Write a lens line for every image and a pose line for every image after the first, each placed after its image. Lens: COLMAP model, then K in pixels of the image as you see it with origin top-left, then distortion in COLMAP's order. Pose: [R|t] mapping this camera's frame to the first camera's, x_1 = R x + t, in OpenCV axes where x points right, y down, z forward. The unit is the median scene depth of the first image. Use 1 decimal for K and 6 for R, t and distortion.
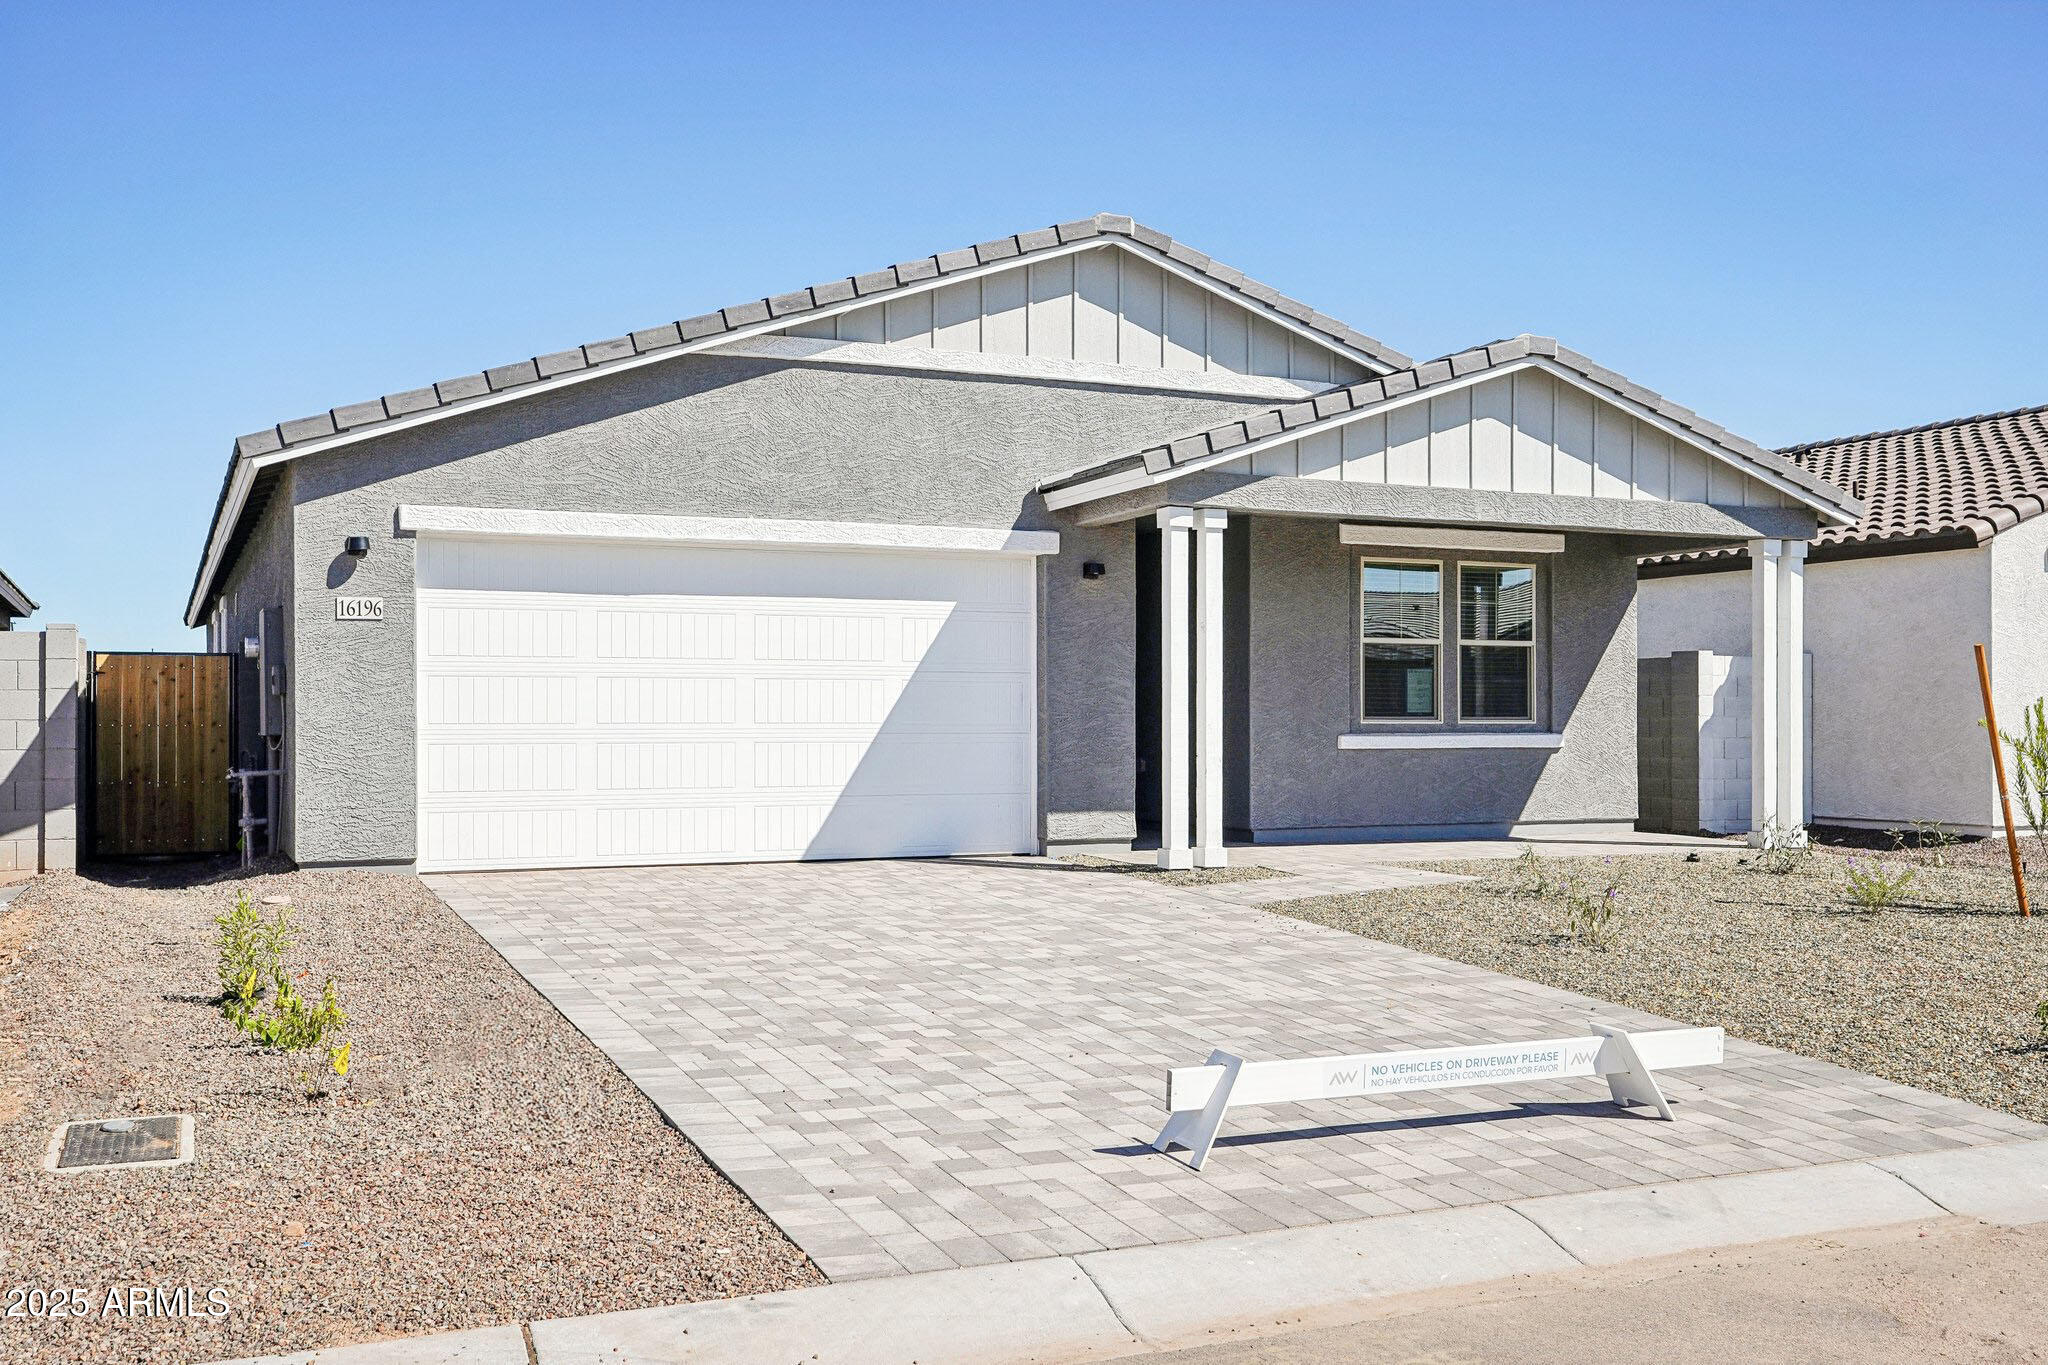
lens RADIAL K [[1939.9, 0, 1024.4], [0, 1939.9, 691.7], [0, 0, 1]] dist [0.005643, 0.000000]
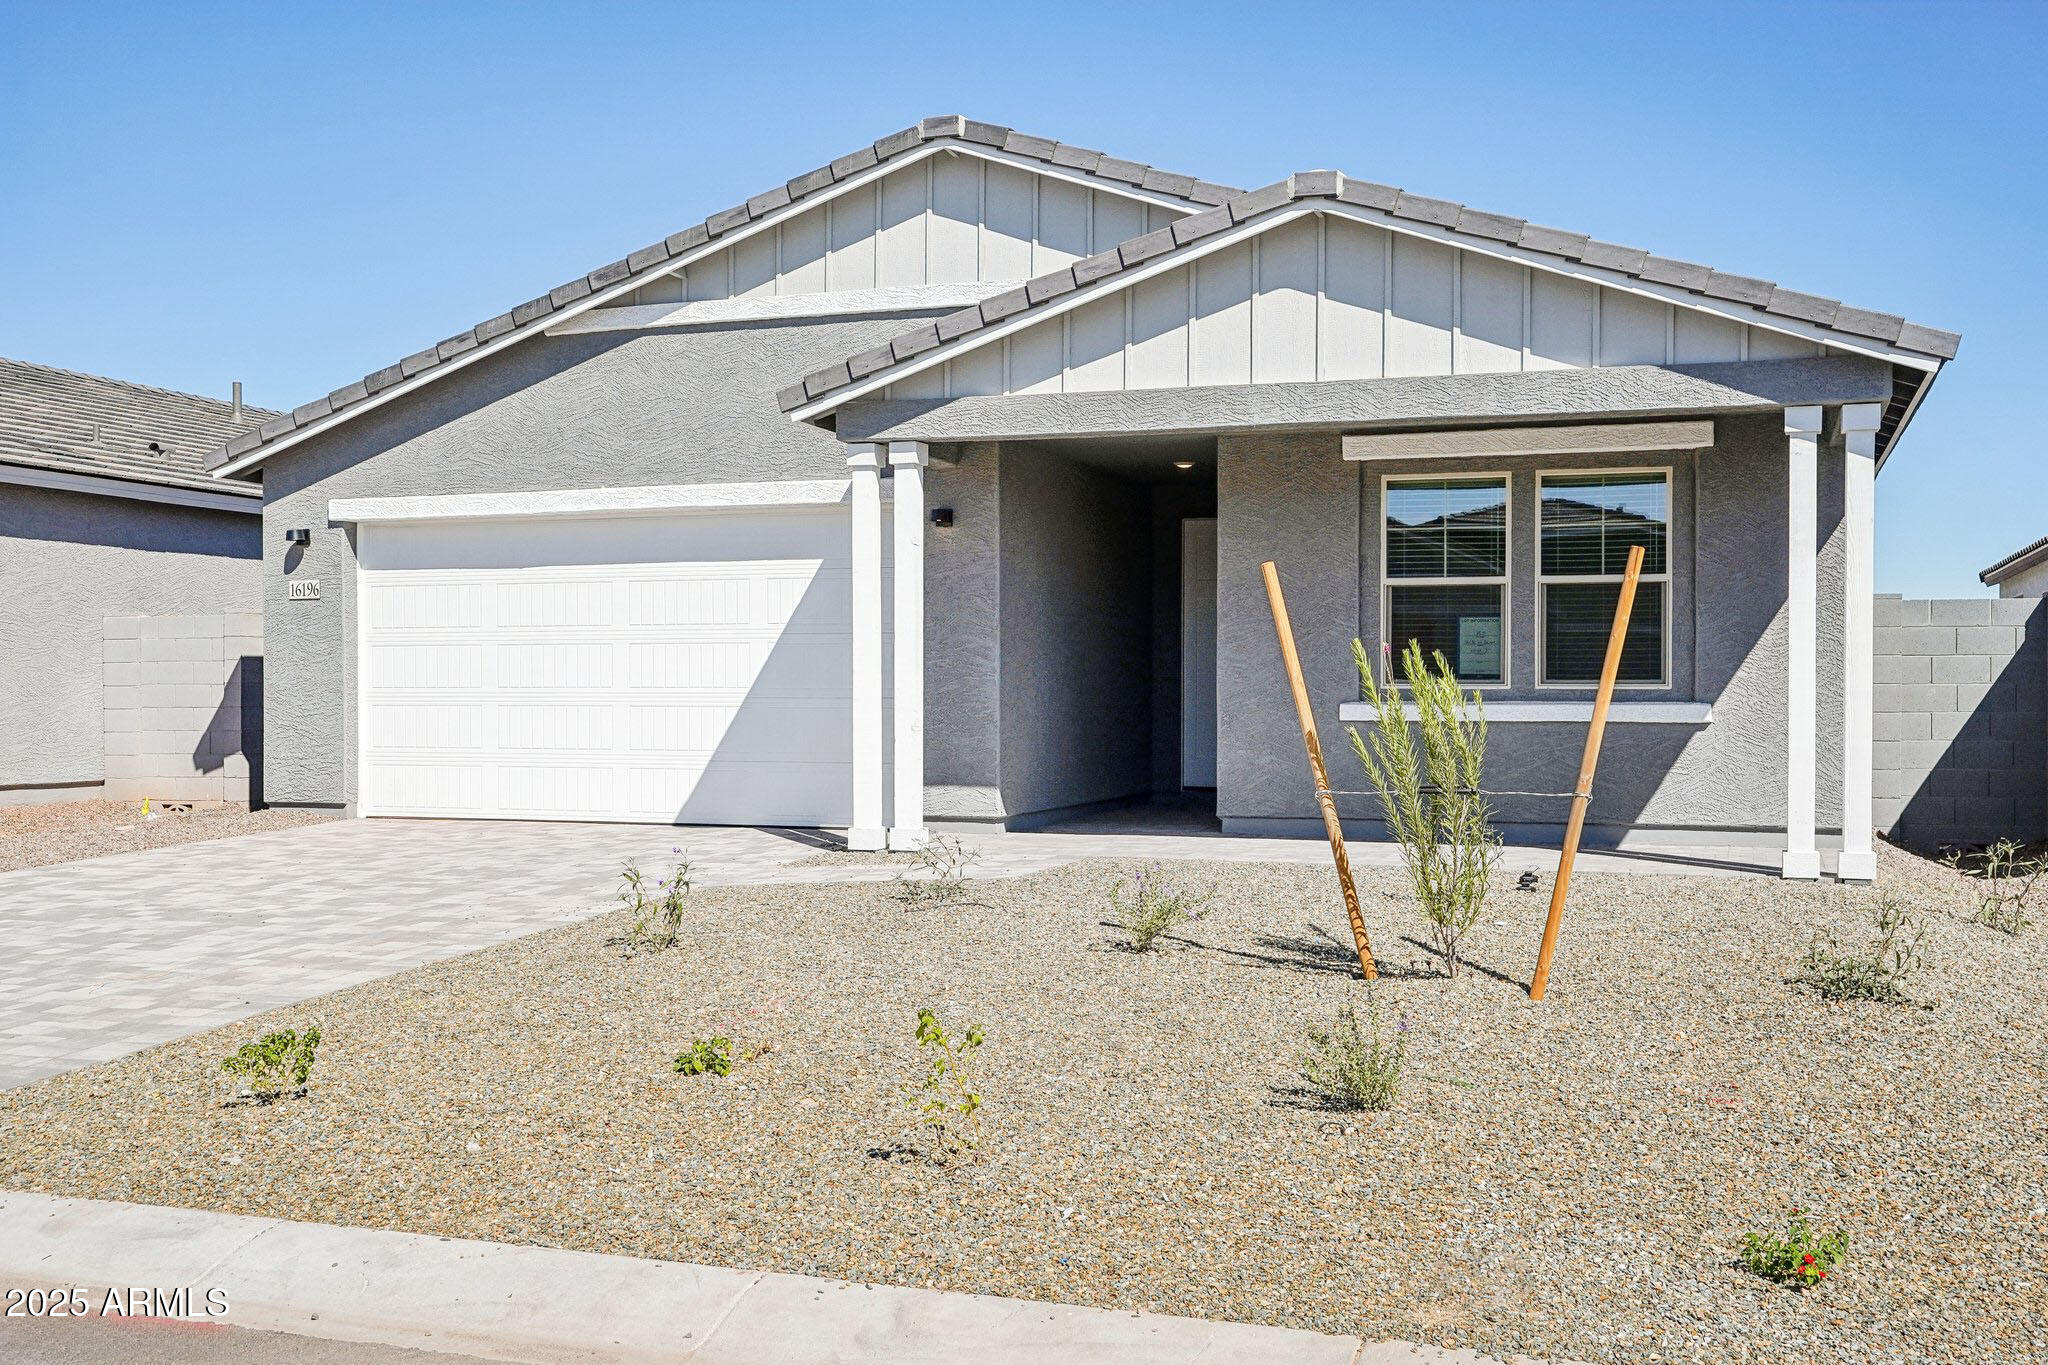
lens RADIAL K [[2047.8, 0, 1021.9], [0, 2047.8, 694.9], [0, 0, 1]] dist [0.003043, 0.000000]
pose [[0.724240, 0.001792, -0.689546, 0.726704], [0.009059, 0.999886, 0.012113, 0.008616], [0.689489, -0.015020, 0.724141, 0.344041]]
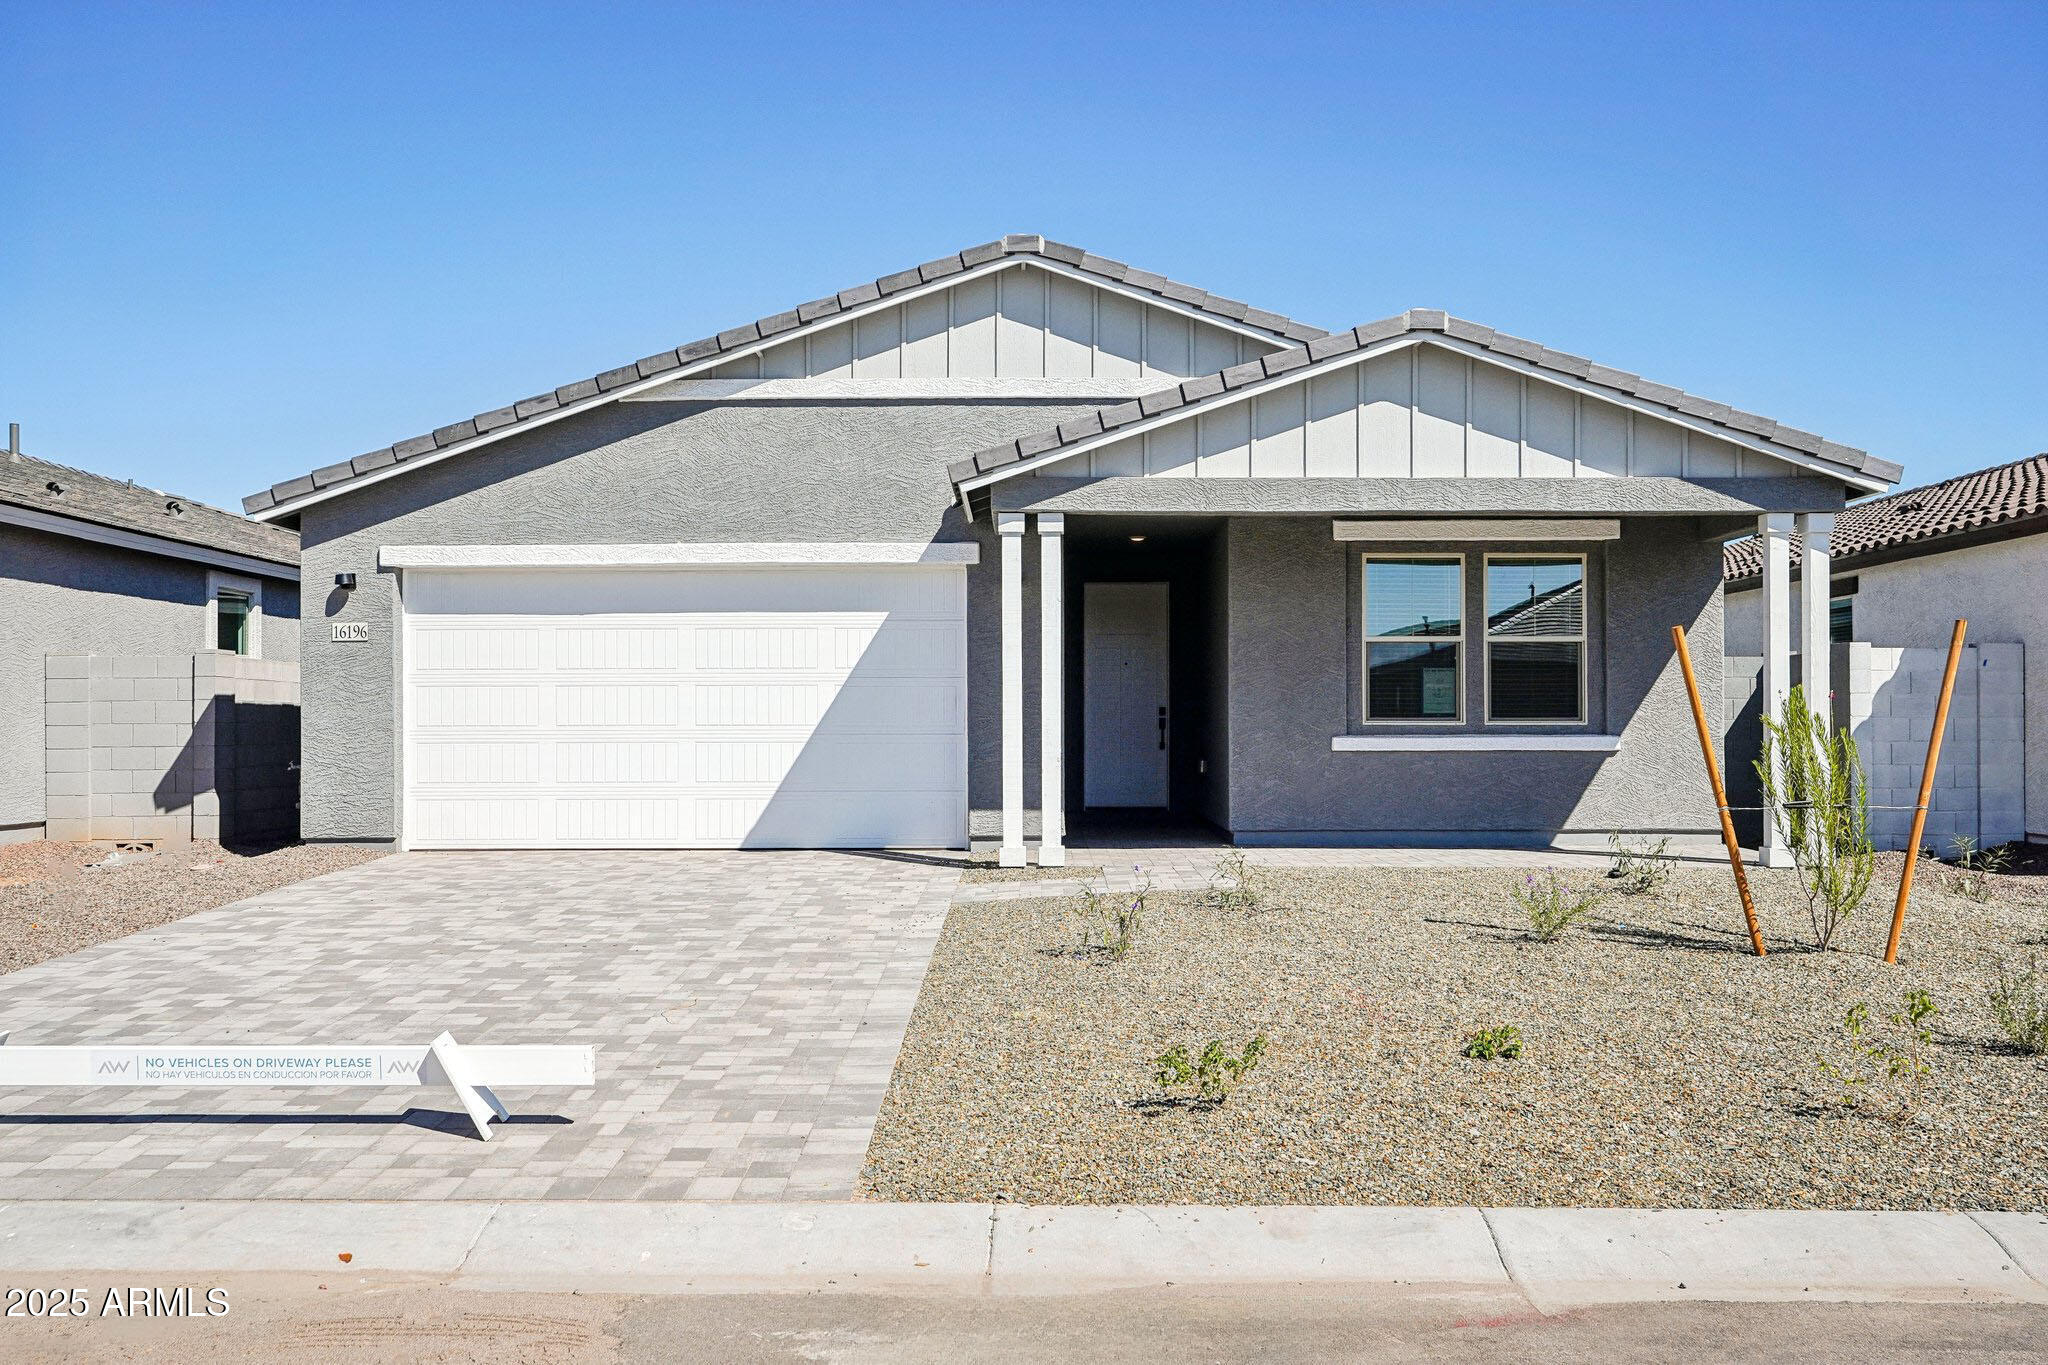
lens RADIAL K [[1728.3, 0, 1025.0], [0, 1728.3, 697.0], [0, 0, 1]] dist [0.005559, -0.004449]
pose [[0.908039, -0.008843, -0.418792, 0.435597], [0.008155, 0.999961, -0.003433, 0.004598], [0.418806, -0.000298, 0.908076, 0.162713]]
